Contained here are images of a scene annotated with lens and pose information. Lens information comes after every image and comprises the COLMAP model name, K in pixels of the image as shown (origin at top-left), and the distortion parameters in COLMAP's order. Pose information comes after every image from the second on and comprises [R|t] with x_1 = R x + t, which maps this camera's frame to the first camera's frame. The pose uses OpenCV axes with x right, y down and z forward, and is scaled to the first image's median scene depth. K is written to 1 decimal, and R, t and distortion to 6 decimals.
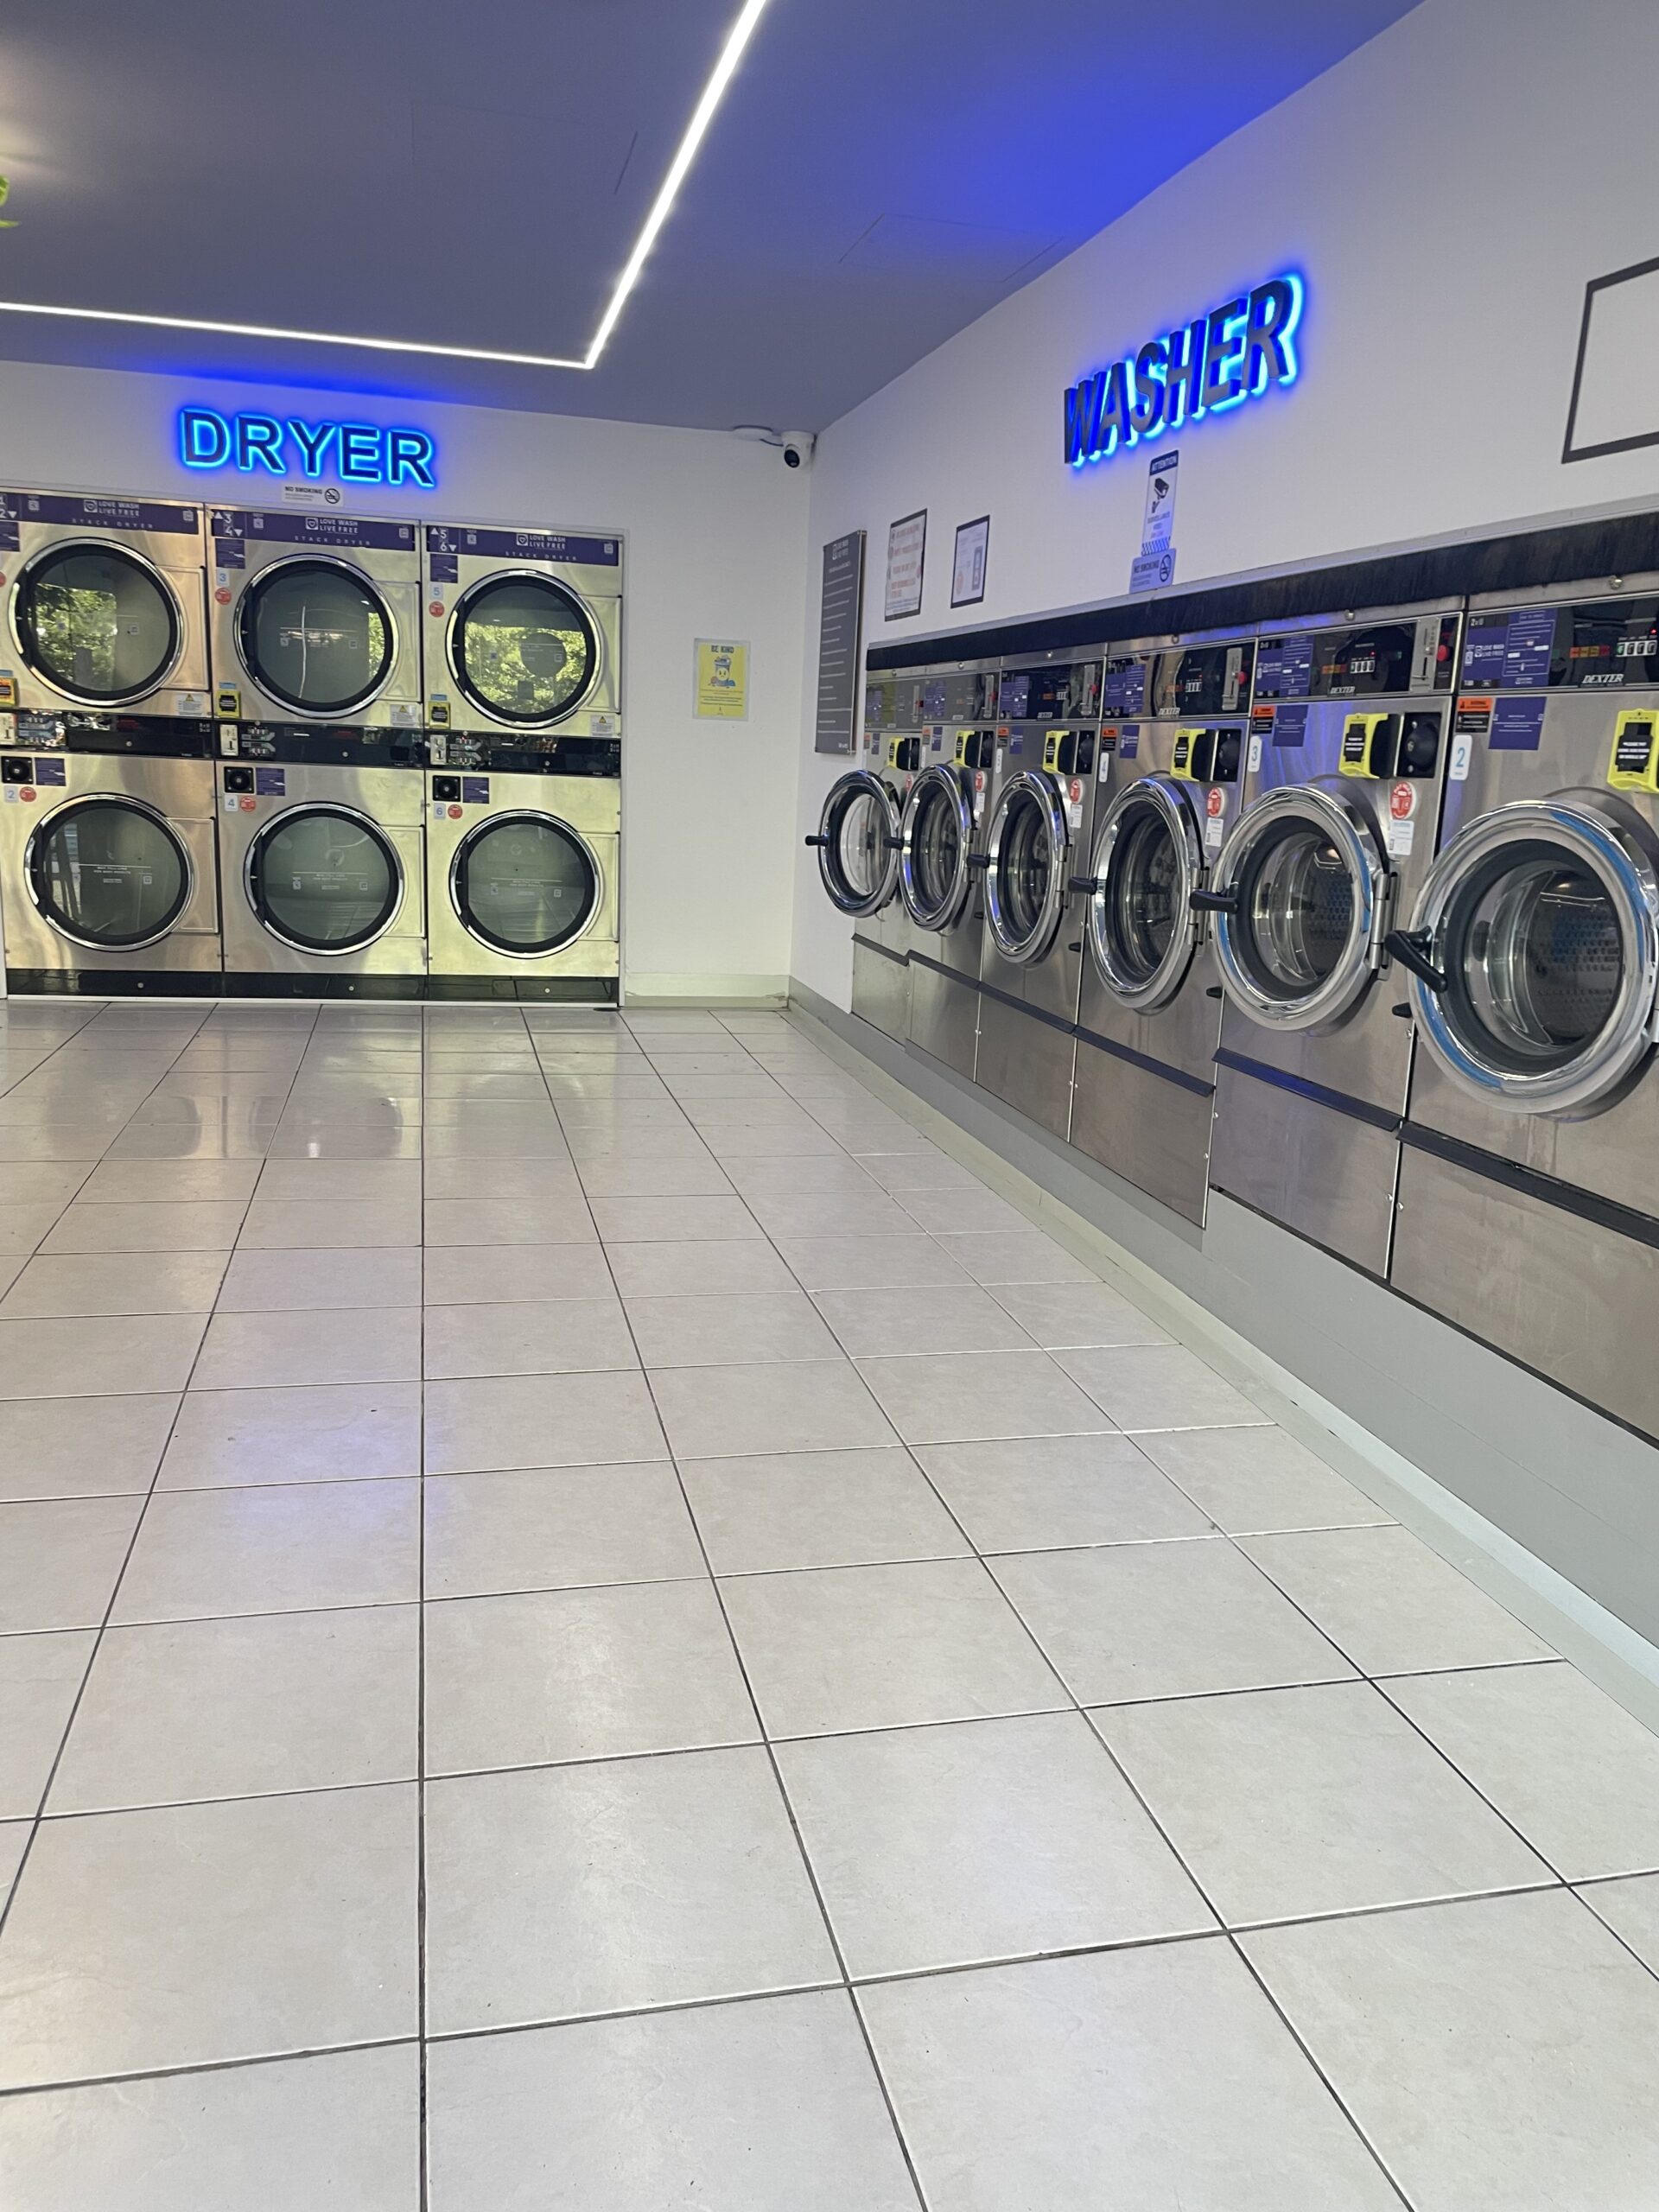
lens RADIAL K [[1677.0, 0, 810.0], [0, 1677.0, 1114.9], [0, 0, 1]] dist [0.087747, -0.069007]
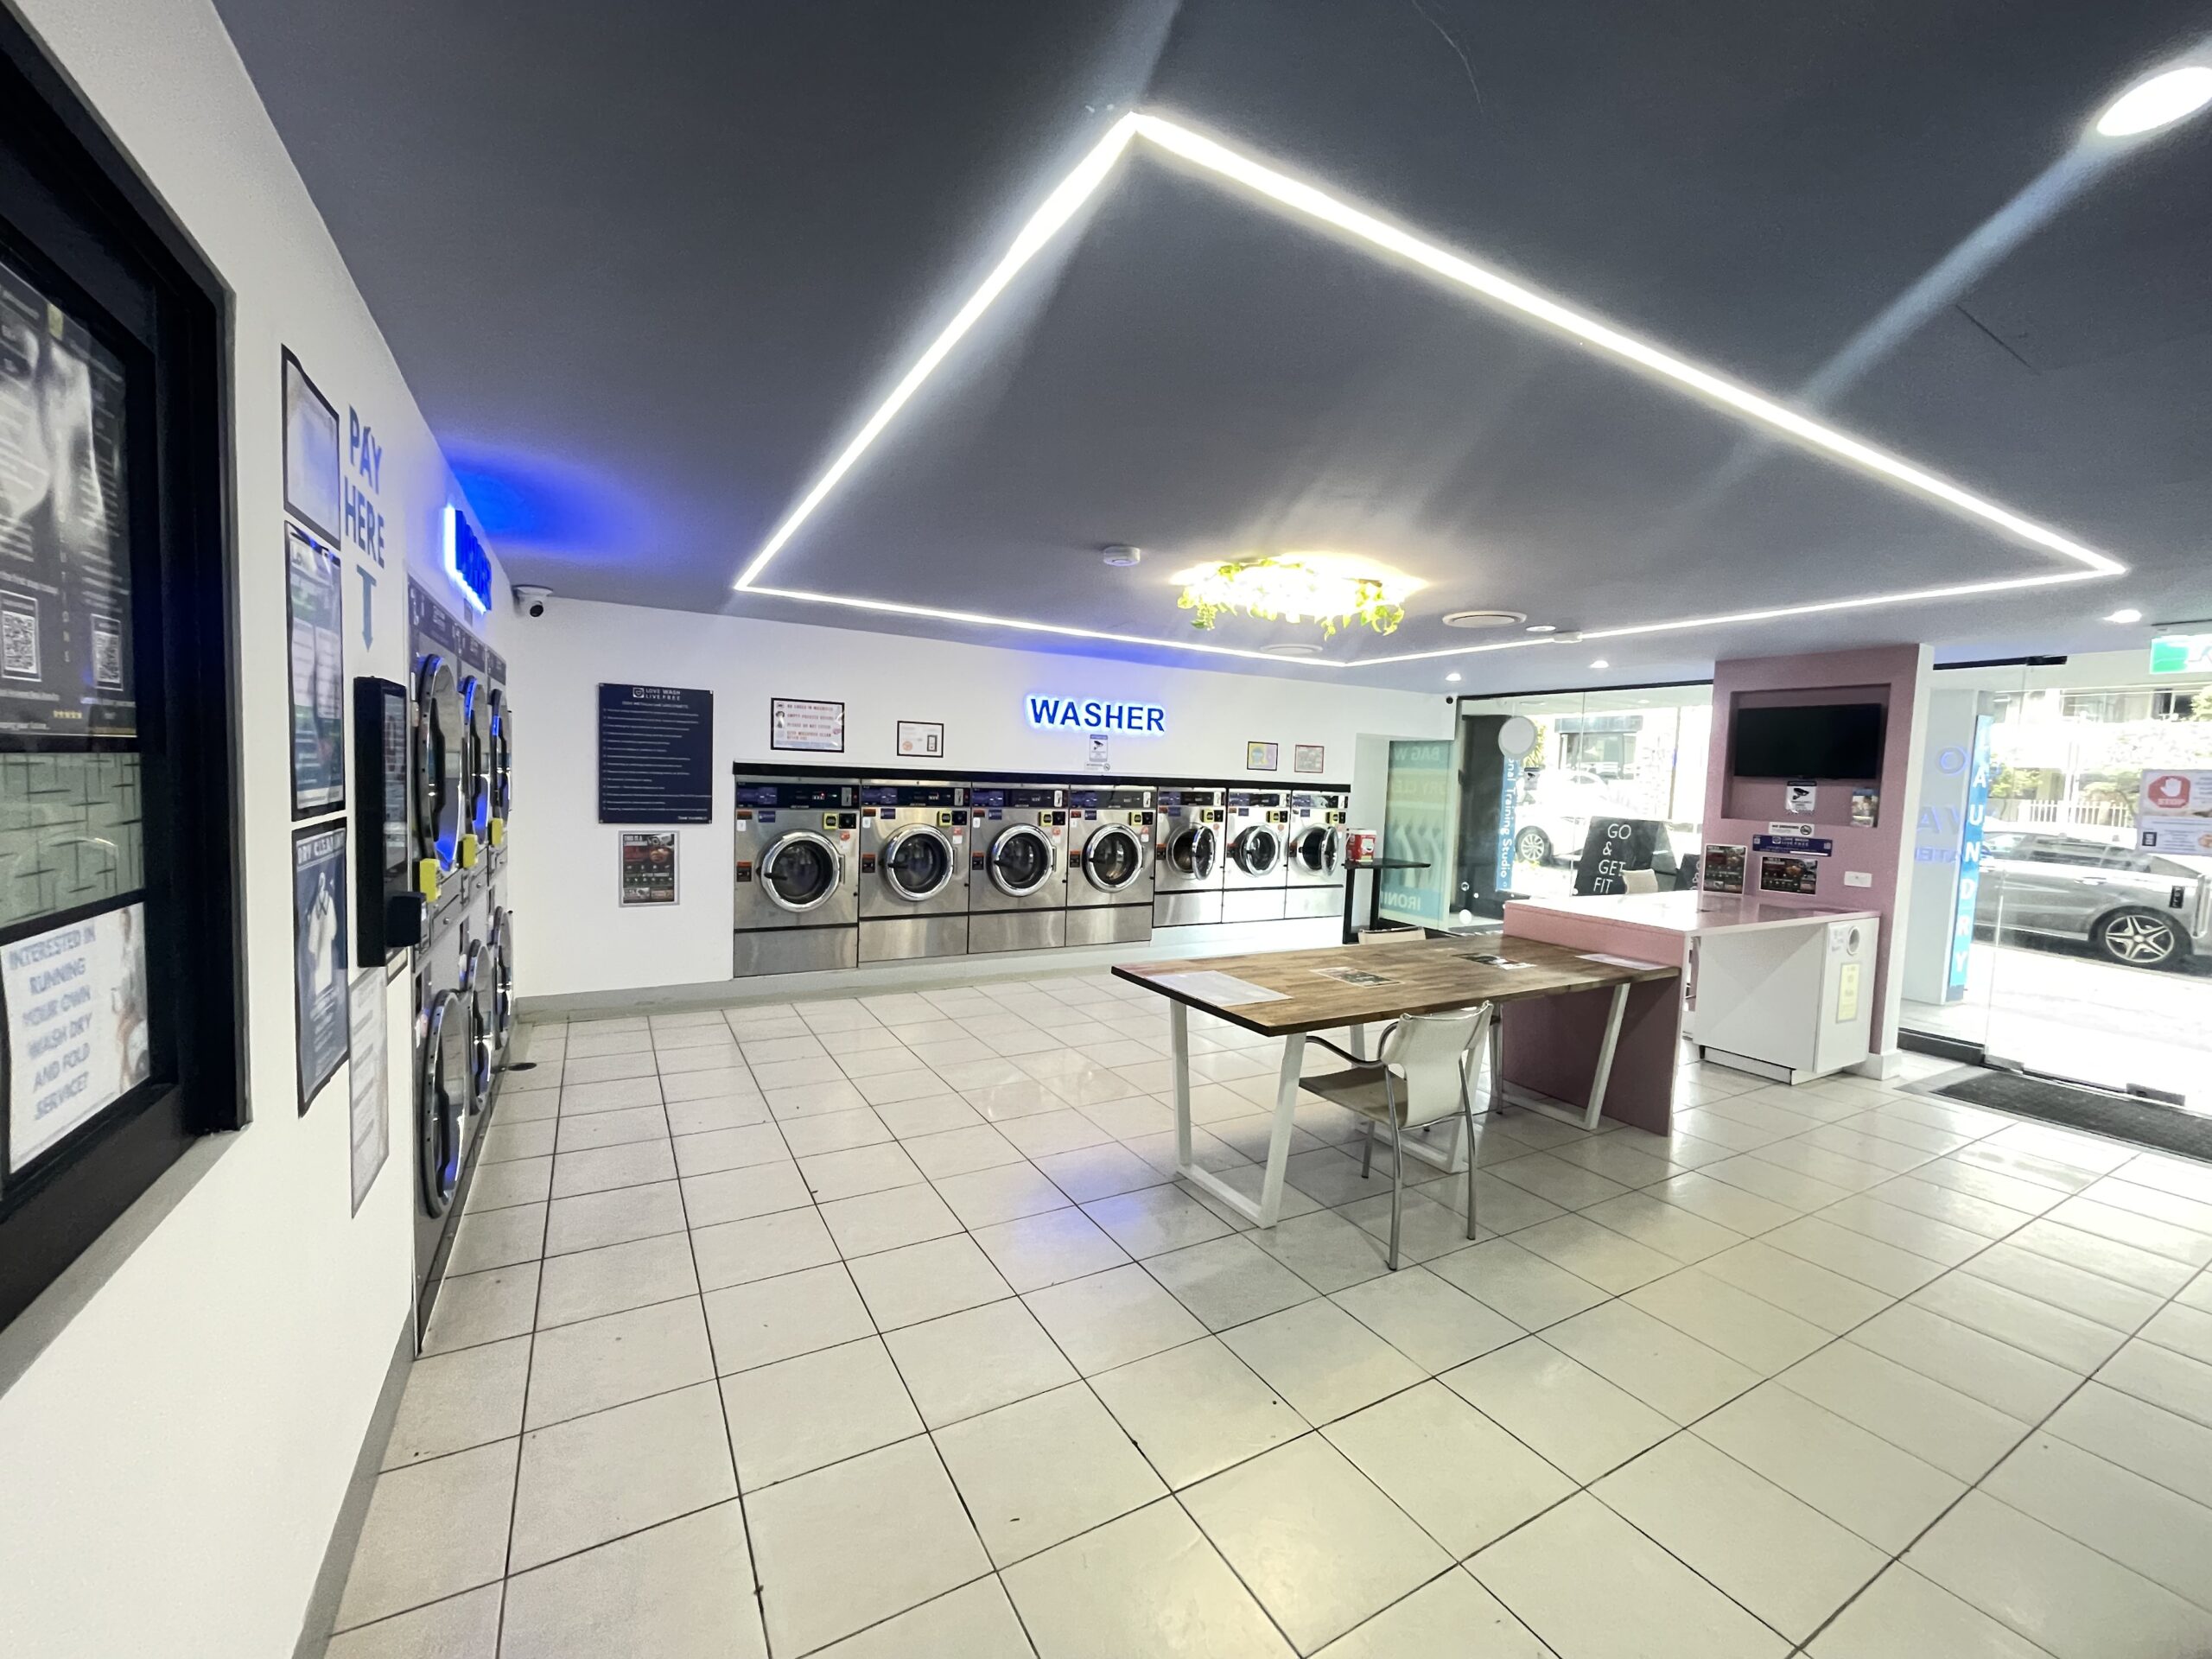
lens RADIAL K [[895.5, 0, 1115.2], [0, 895.5, 829.8], [0, 0, 1]] dist [-0.000348, -0.000670]
pose [[-0.296347, -0.115805, 0.948034, -0.852067], [0.159033, 0.972781, 0.168540, -0.276061], [-0.941747, 0.200715, -0.269864, 0.824867]]
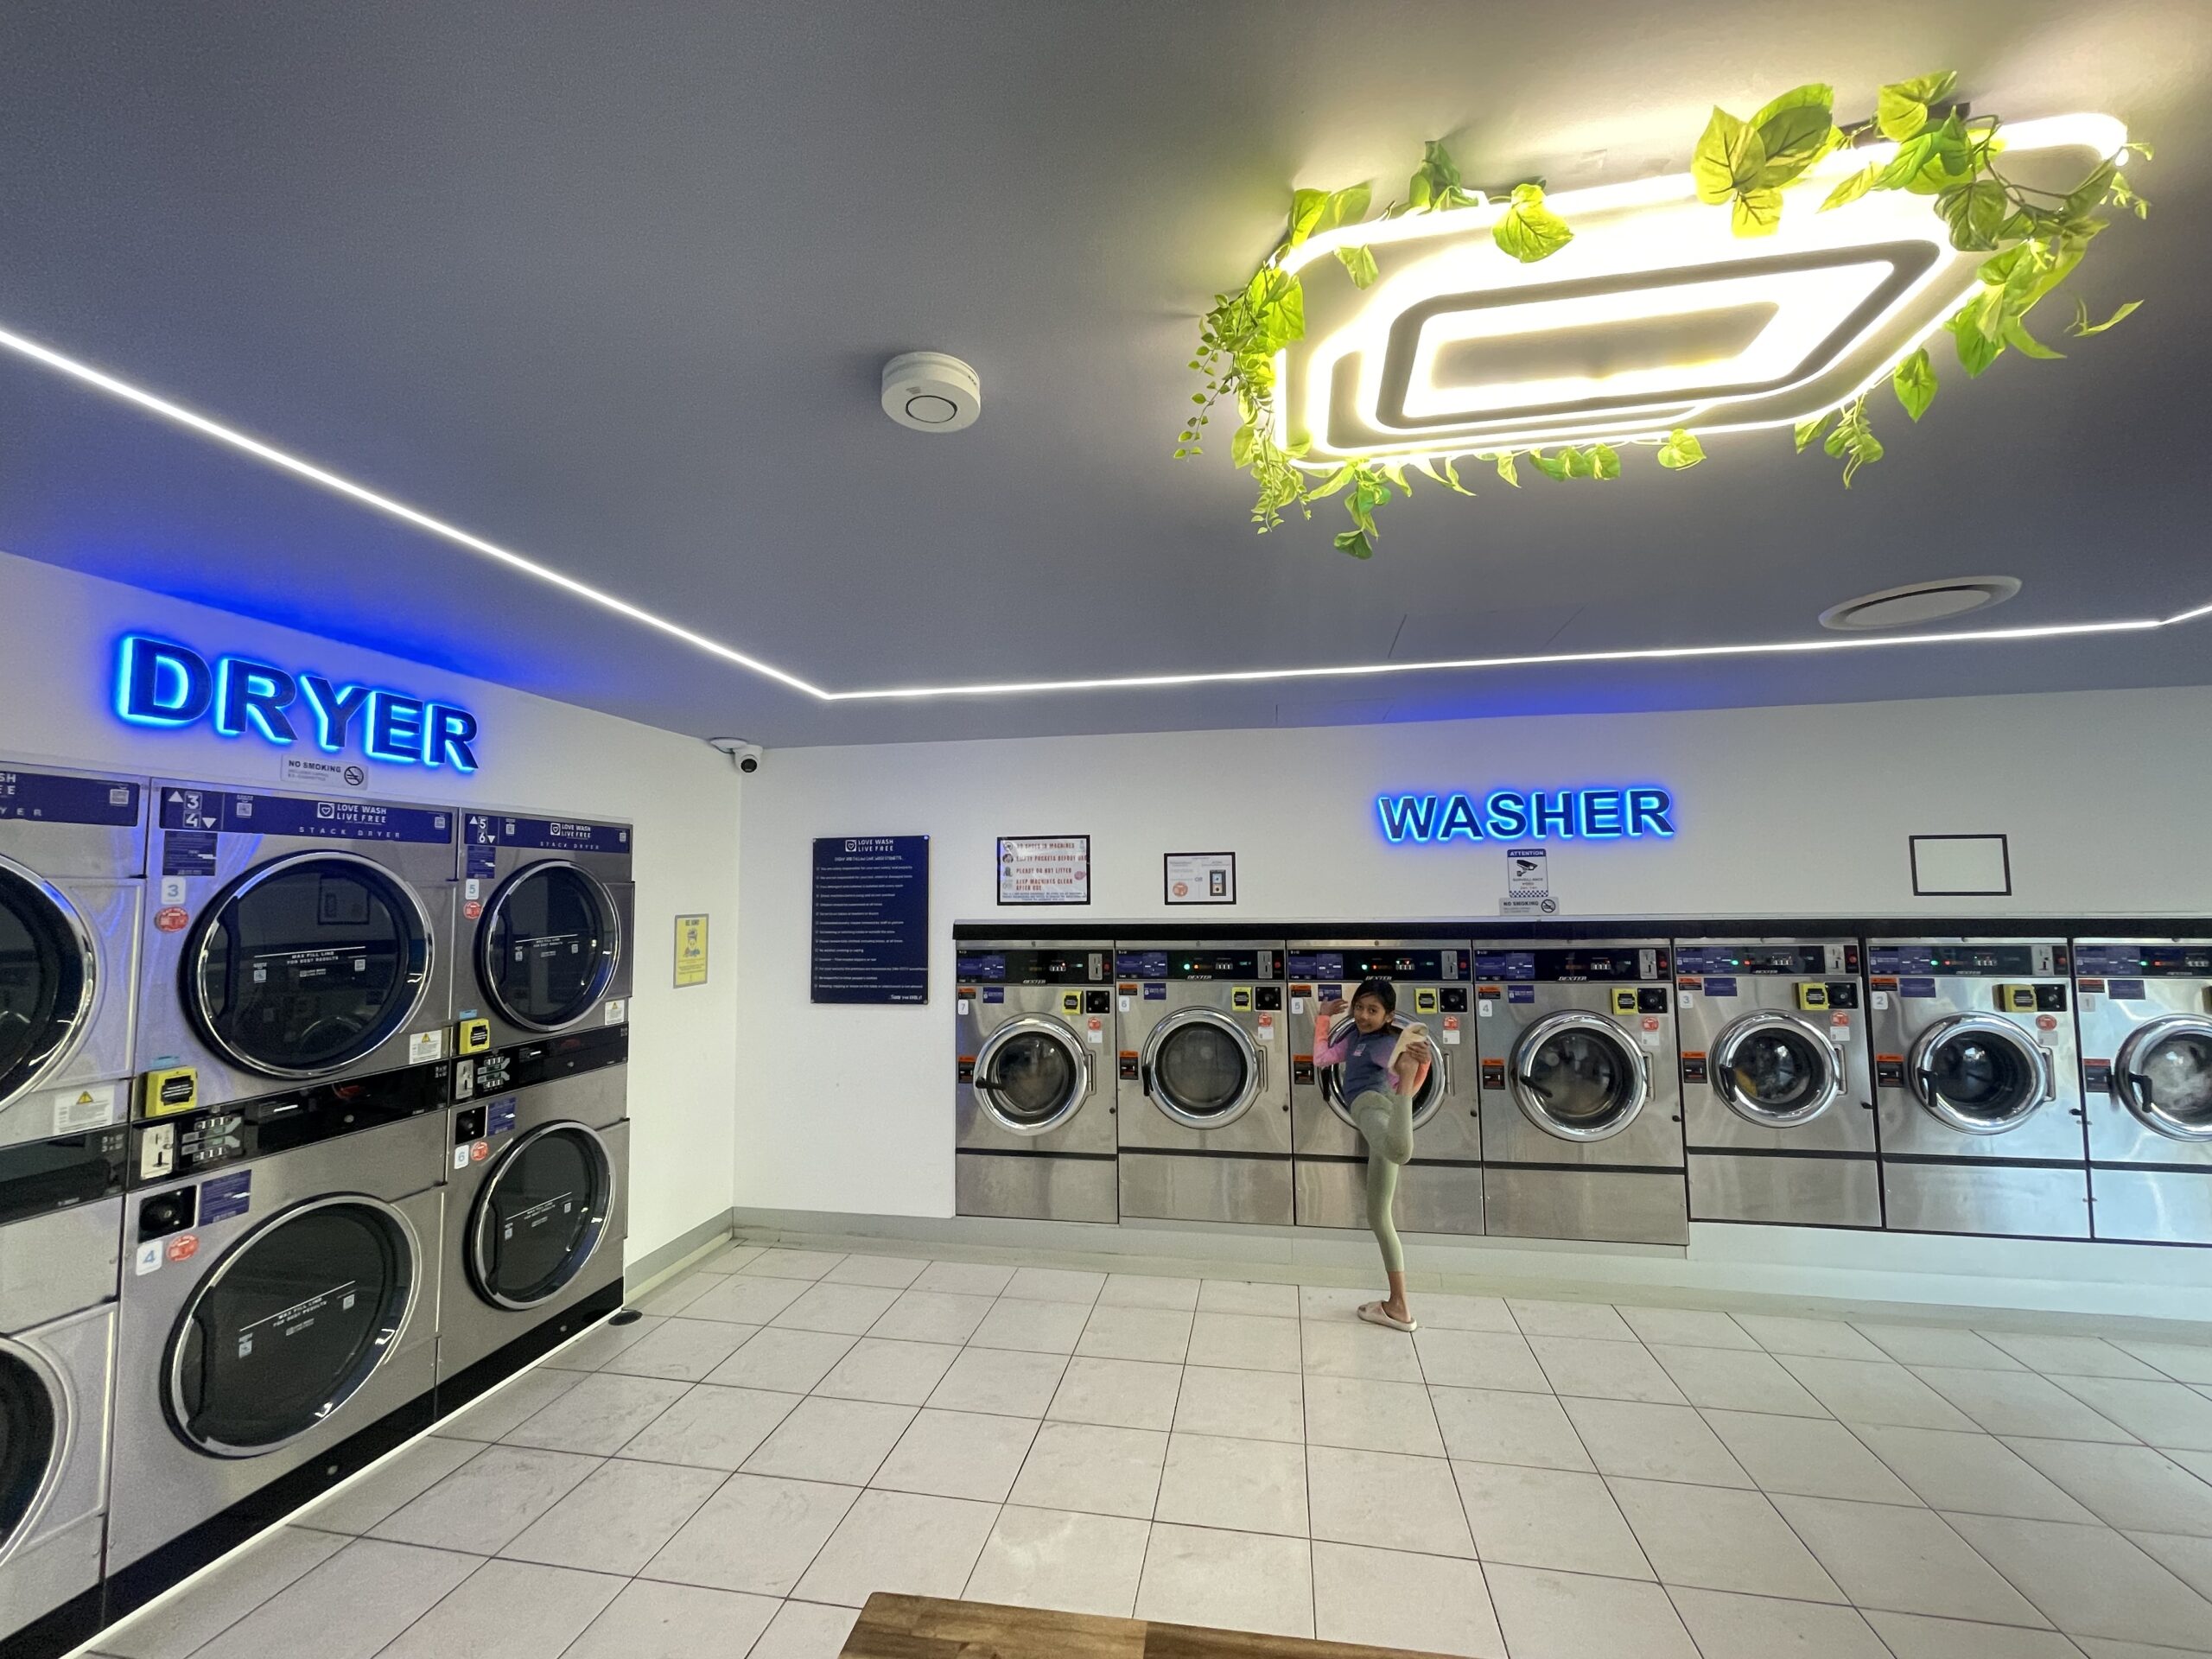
lens RADIAL K [[895.5, 0, 1105.3], [0, 895.5, 828.7], [0, 0, 1]] dist [-0.000348, -0.000670]
pose [[0.399080, 0.015880, 0.916778, -0.505395], [0.228967, 0.966448, -0.116411, -0.220853], [-0.887868, 0.256369, 0.382055, 0.566759]]
